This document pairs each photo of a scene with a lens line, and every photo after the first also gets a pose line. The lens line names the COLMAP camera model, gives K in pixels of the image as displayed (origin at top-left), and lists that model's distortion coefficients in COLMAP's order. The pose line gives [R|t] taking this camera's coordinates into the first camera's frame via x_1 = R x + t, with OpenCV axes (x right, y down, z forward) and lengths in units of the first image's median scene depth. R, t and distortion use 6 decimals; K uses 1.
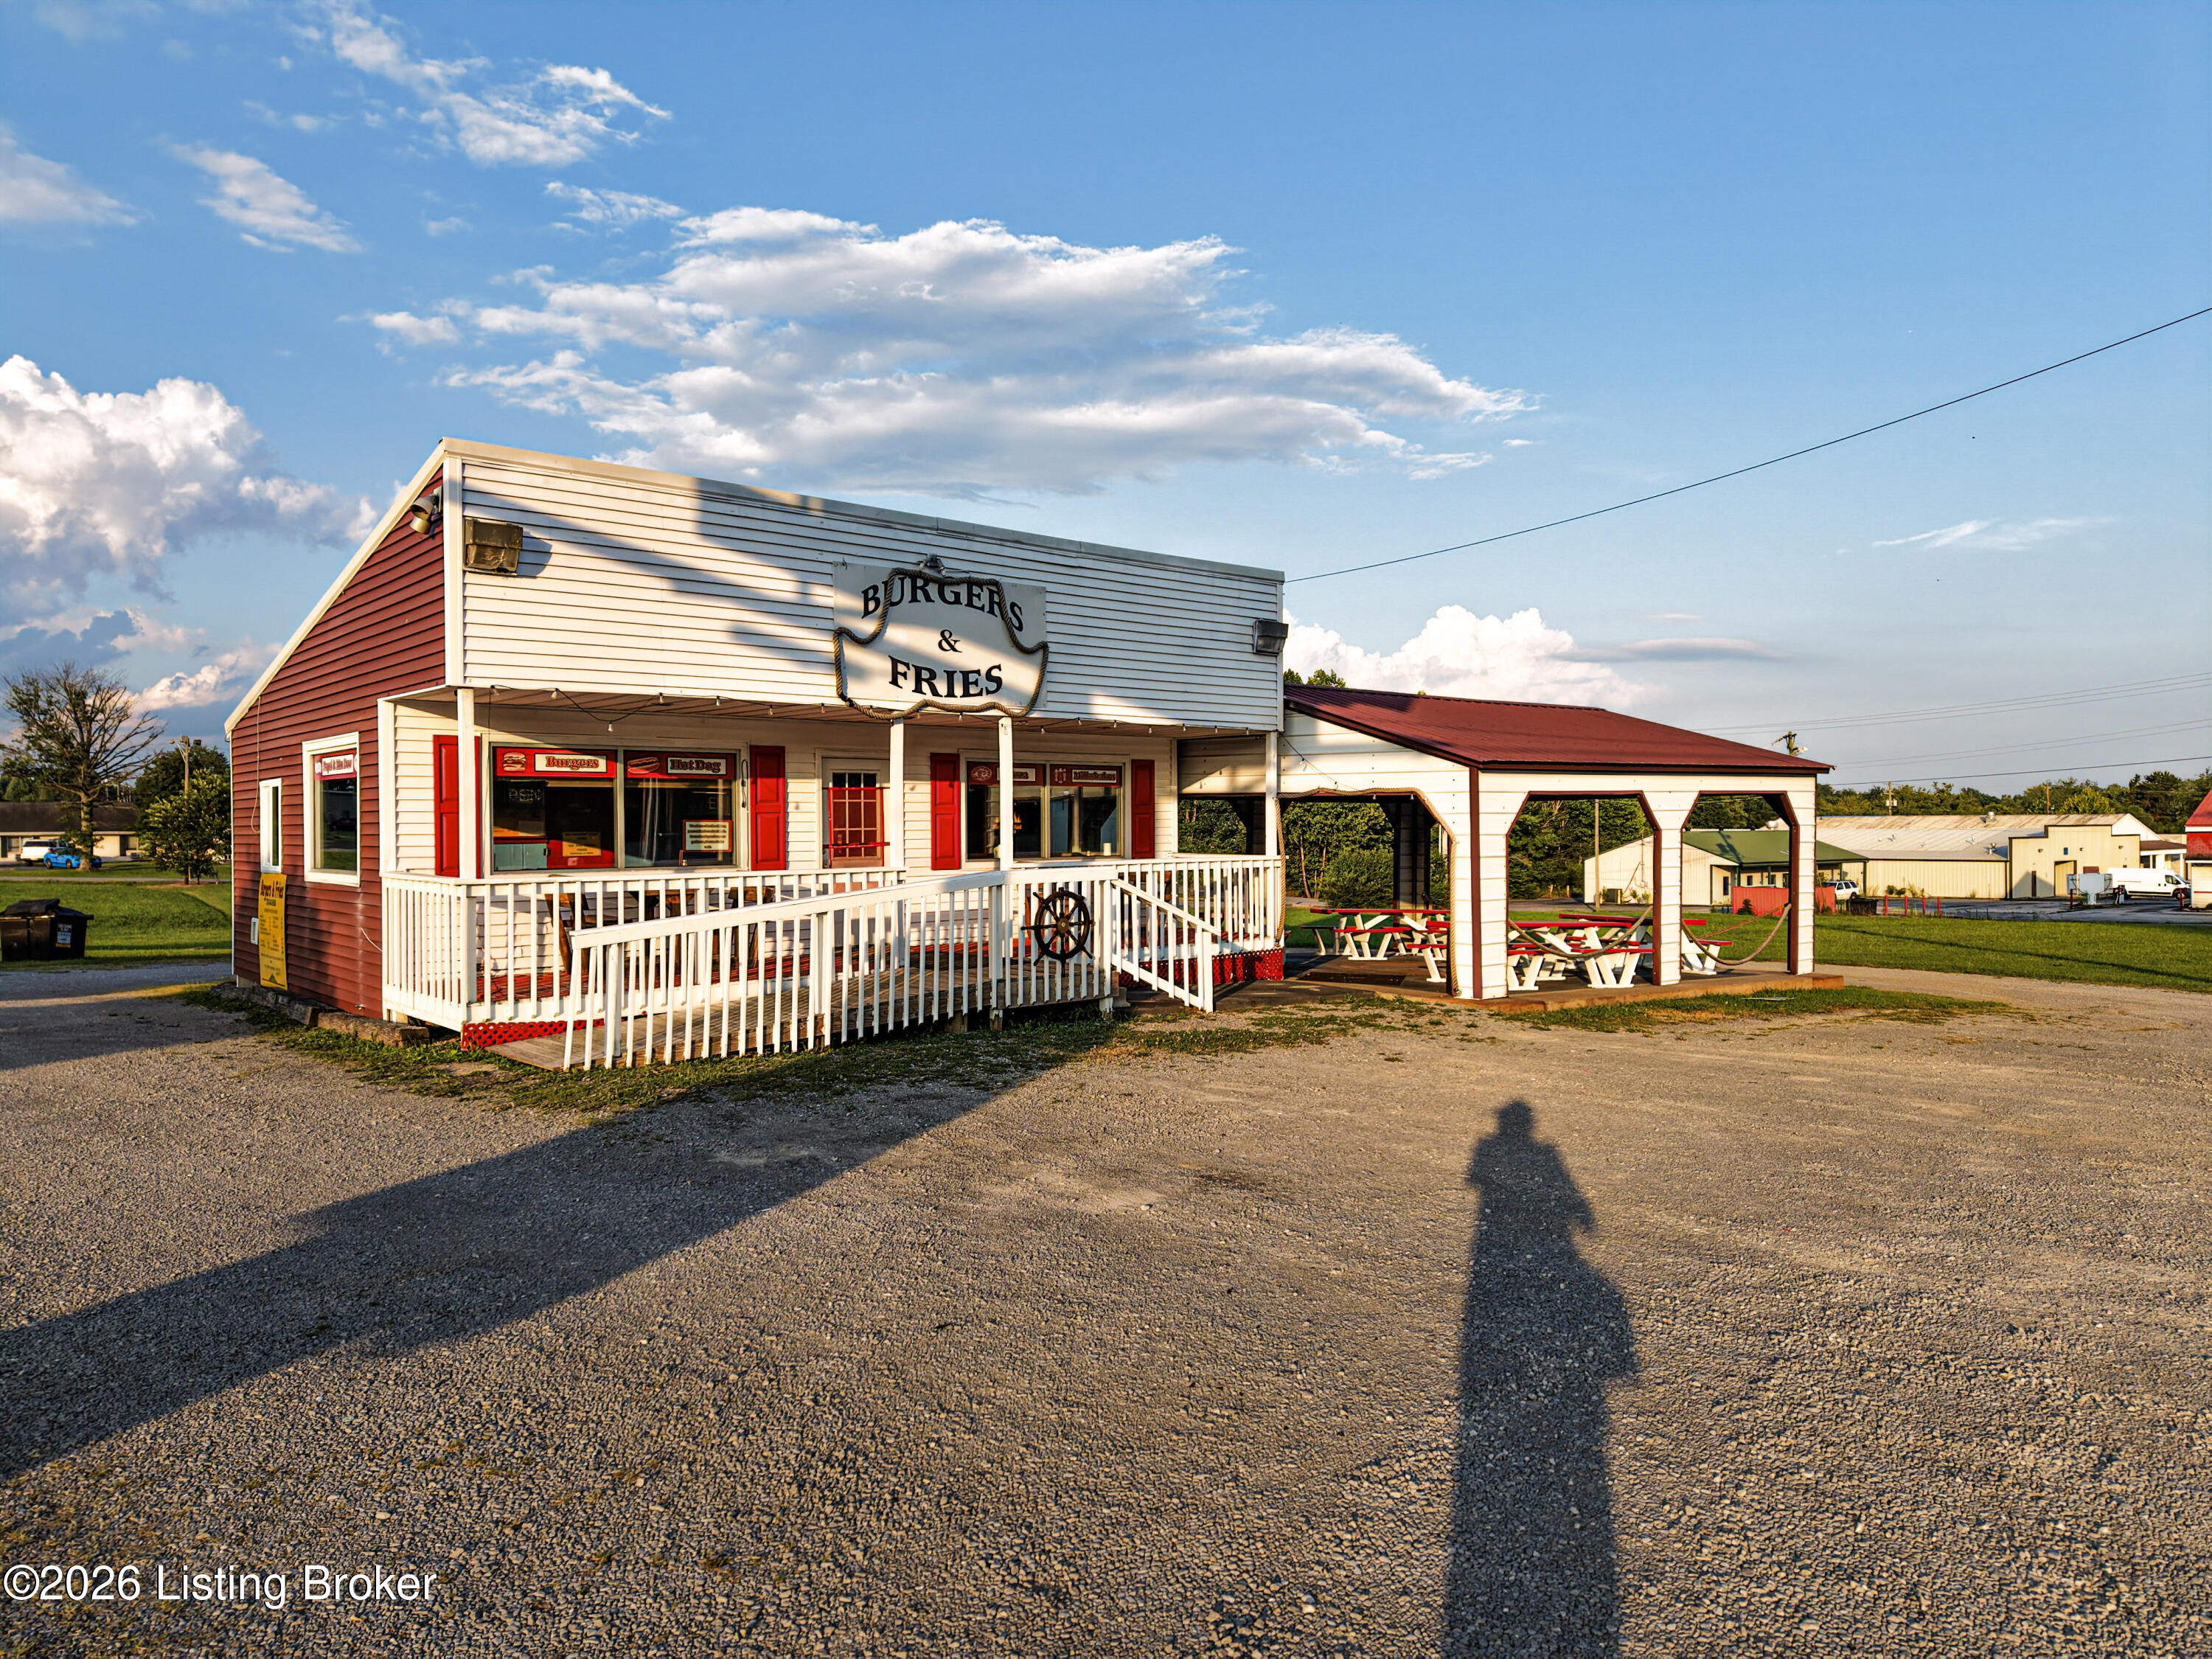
lens RADIAL K [[1472.8, 0, 1096.1], [0, 1472.8, 833.2], [0, 0, 1]] dist [0.045126, -0.082196]
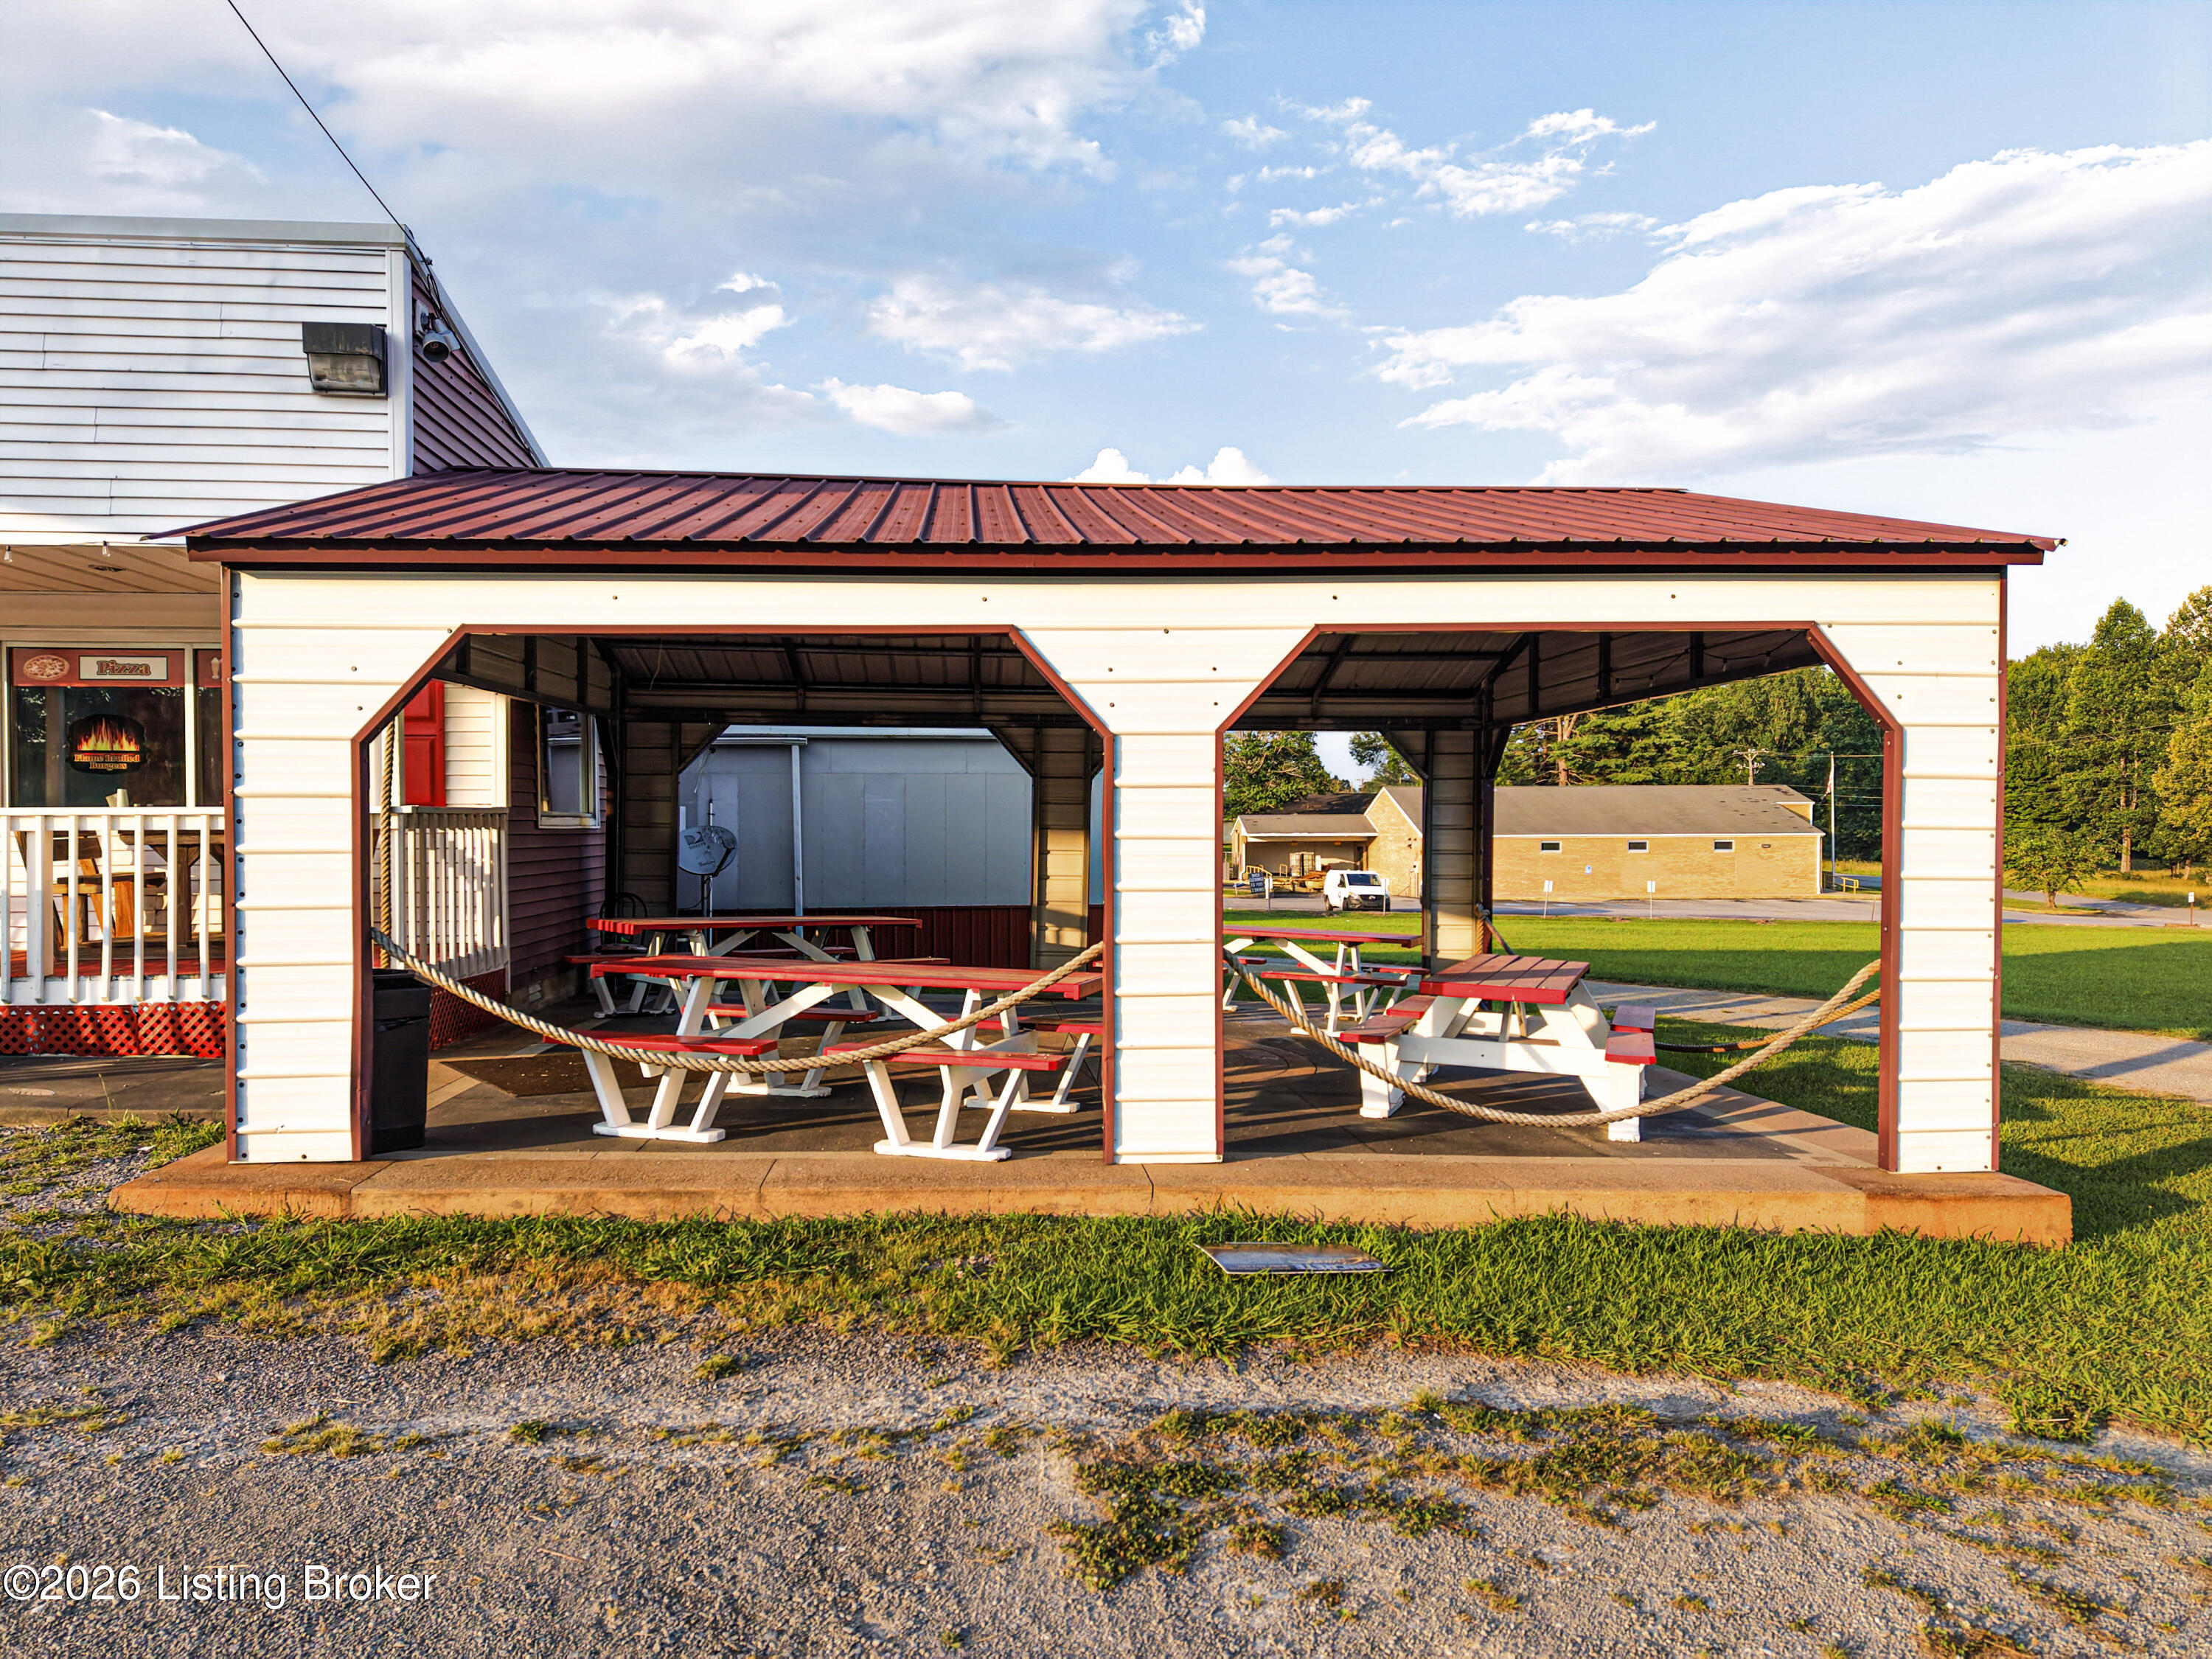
lens RADIAL K [[1471.9, 0, 1104.4], [0, 1471.9, 859.2], [0, 0, 1]] dist [0.065135, -0.082287]
pose [[0.825402, 0.018074, -0.564256, 0.715846], [-0.005674, 0.999702, 0.023723, 0.024213], [0.564517, -0.016380, 0.825259, 0.864150]]
